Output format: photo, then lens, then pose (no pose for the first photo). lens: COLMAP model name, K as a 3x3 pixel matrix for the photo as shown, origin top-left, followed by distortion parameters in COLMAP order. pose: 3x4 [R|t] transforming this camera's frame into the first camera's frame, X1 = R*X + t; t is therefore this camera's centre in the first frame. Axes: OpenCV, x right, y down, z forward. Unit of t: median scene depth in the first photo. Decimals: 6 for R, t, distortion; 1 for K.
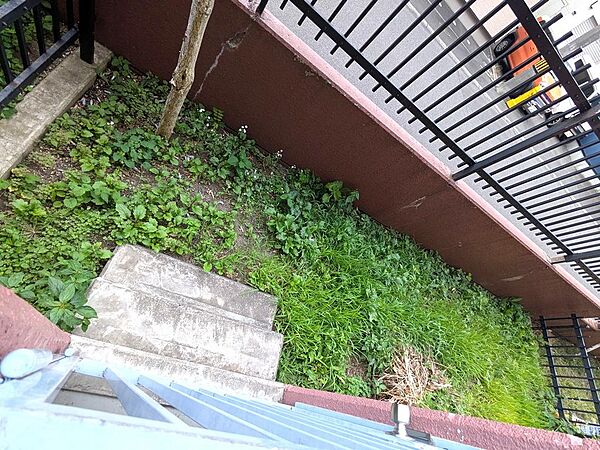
lens RADIAL K [[285.2, 0, 300.0], [0, 285.2, 225.0], [0, 0, 1]] dist [-0.002100, 0.003406]
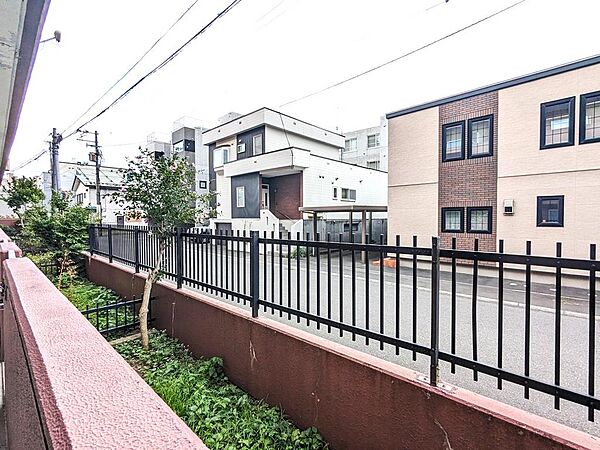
lens RADIAL K [[290.5, 0, 300.0], [0, 290.5, 225.0], [0, 0, 1]] dist [-0.002405, 0.000132]
pose [[0.711636, -0.561907, -0.421704, 1.442771], [-0.272883, 0.332041, -0.902931, 0.806329], [0.647386, 0.757634, 0.082958, 0.698117]]
